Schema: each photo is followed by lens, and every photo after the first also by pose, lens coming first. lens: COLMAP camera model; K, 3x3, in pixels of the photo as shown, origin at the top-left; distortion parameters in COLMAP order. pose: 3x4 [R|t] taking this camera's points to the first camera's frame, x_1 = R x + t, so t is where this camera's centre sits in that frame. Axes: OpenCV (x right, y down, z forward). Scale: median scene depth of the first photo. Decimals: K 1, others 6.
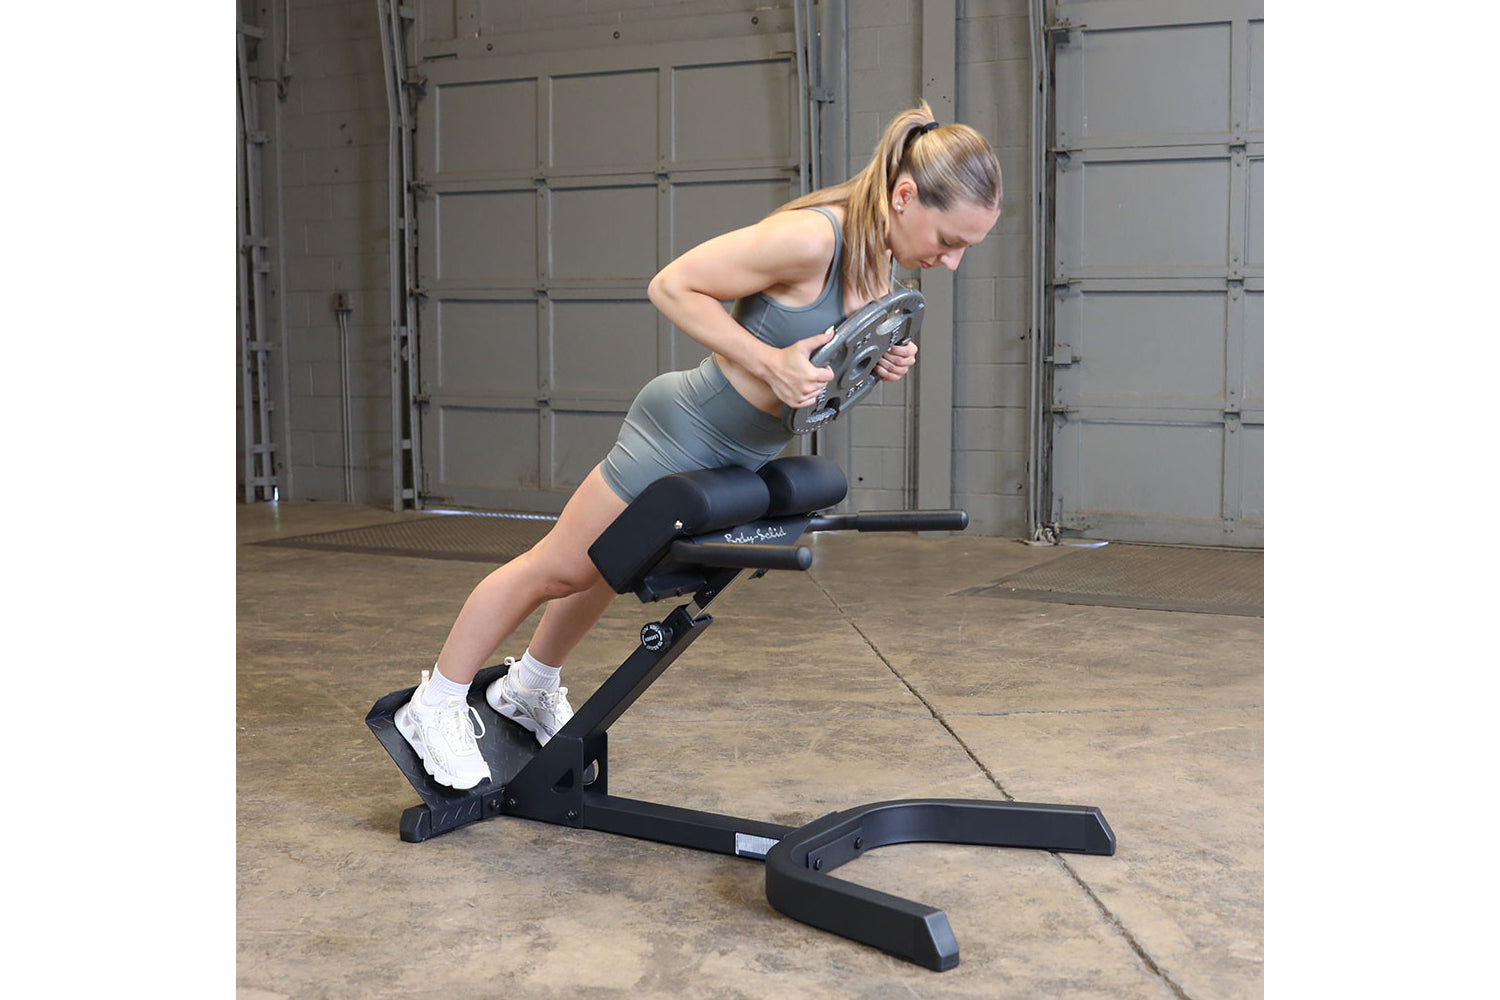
lens RADIAL K [[1803.2, 0, 808.3], [0, 1803.2, 535.7], [0, 0, 1]] dist [-0.098895, 0.045610]
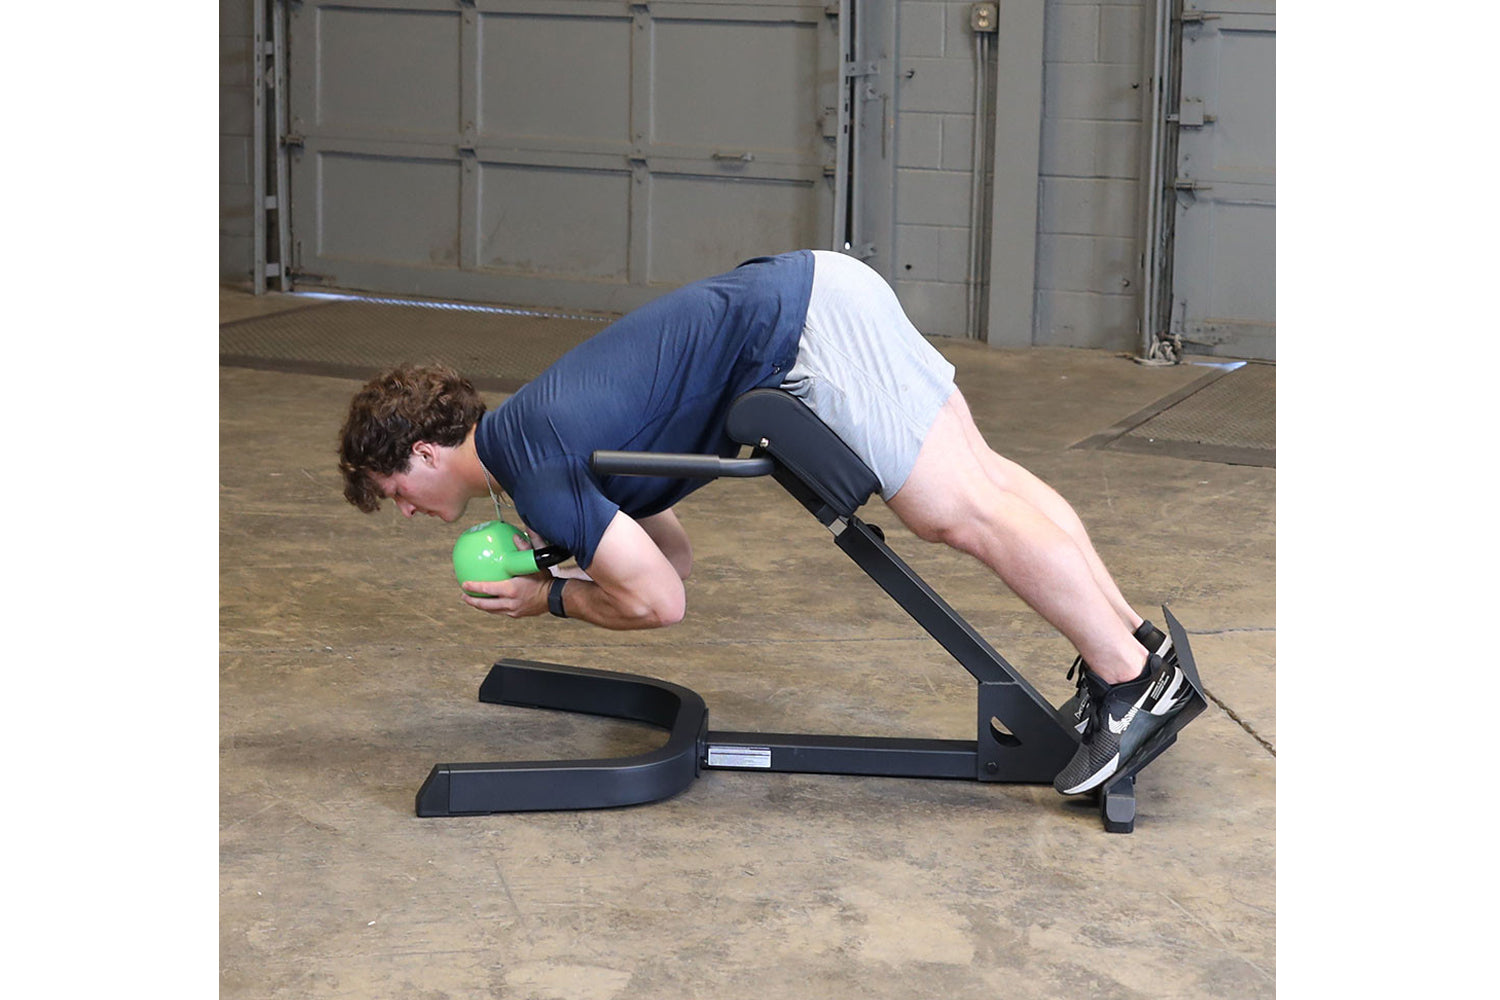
lens RADIAL K [[2779.0, 0, 629.8], [0, 2779.0, 423.9], [0, 0, 1]] dist [-0.115450, 0.134290]
pose [[0.999952, 0.008553, 0.004836, -0.196675], [-0.008869, 0.997546, 0.069450, -0.097442], [-0.004230, -0.069490, 0.997574, -0.326861]]
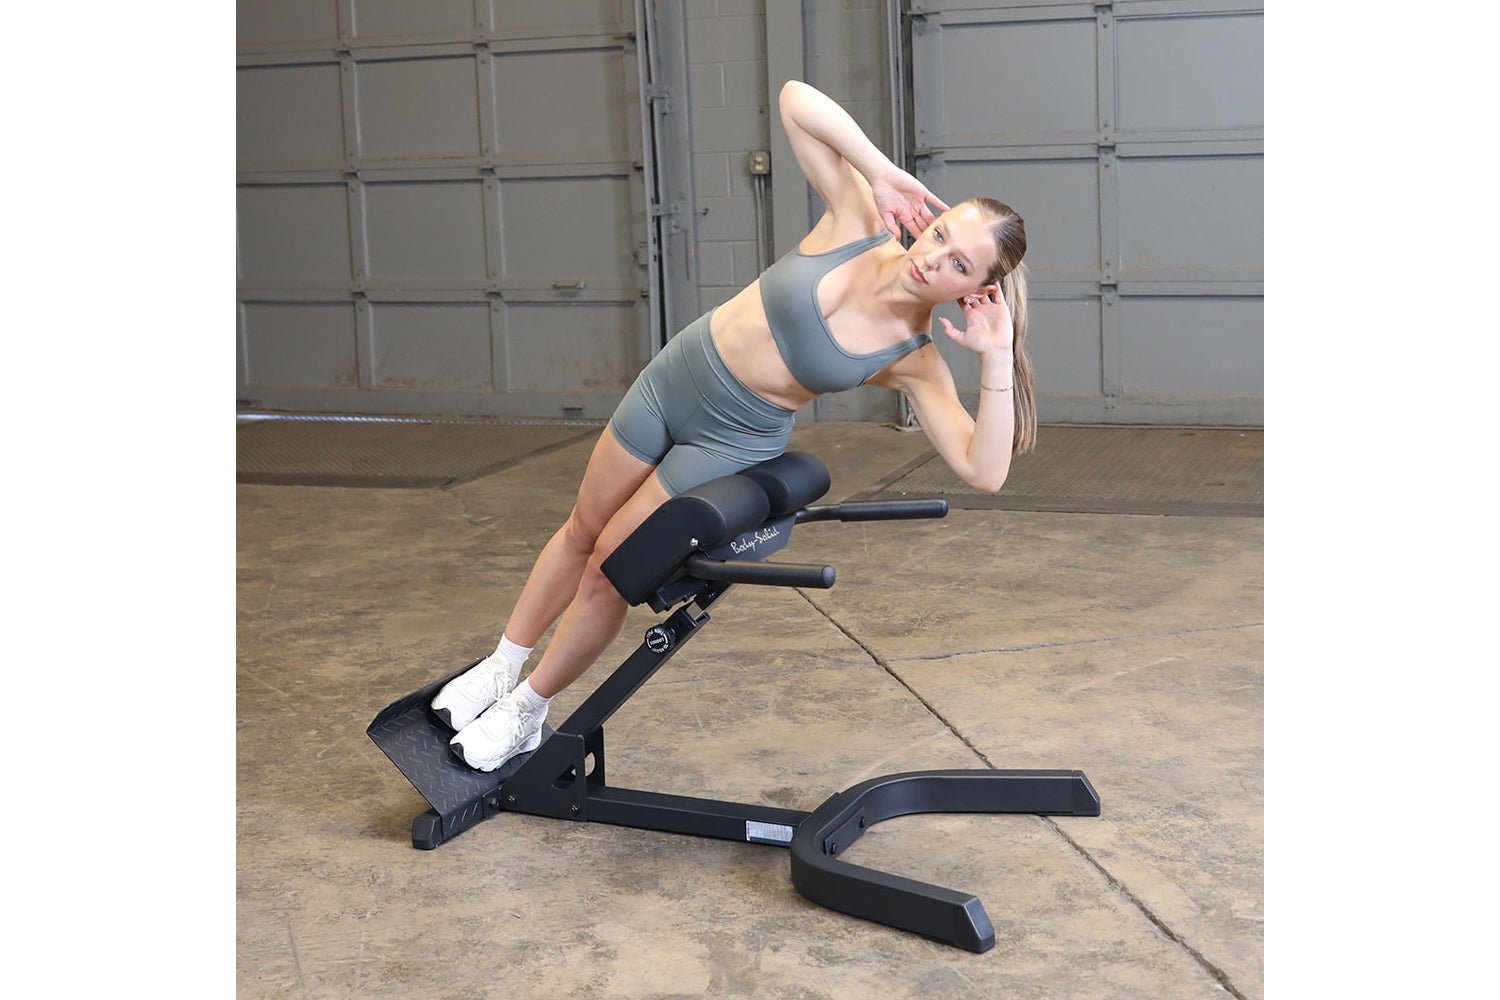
lens RADIAL K [[2071.6, 0, 748.3], [0, 2071.6, 407.3], [0, 0, 1]] dist [-0.105765, 0.085816]
pose [[0.994490, -0.053027, 0.090435, -0.110872], [0.050278, 0.998209, 0.032406, -0.093380], [-0.091991, -0.027681, 0.995375, -0.154109]]
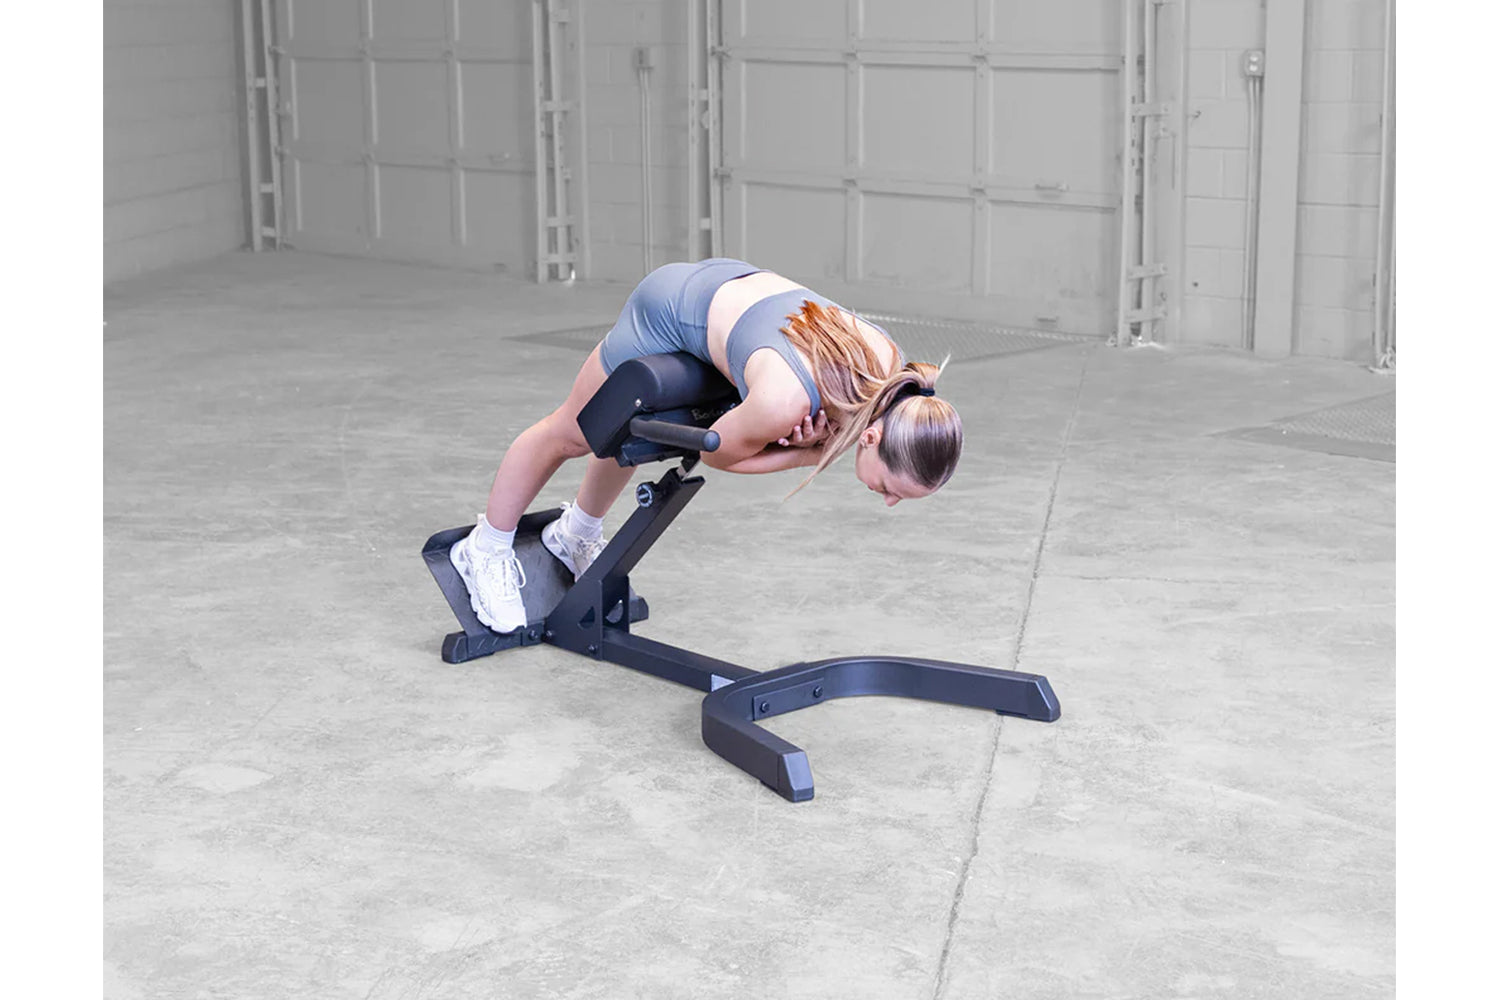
lens RADIAL K [[2438.2, 0, 749.3], [0, 2438.2, 428.3], [0, 0, 1]] dist [0.005291, 0.014788]
pose [[0.959069, 0.045263, -0.279532, 0.326550], [-0.028048, 0.997473, 0.065282, -0.070640], [0.281780, -0.054769, 0.957915, -0.354293]]
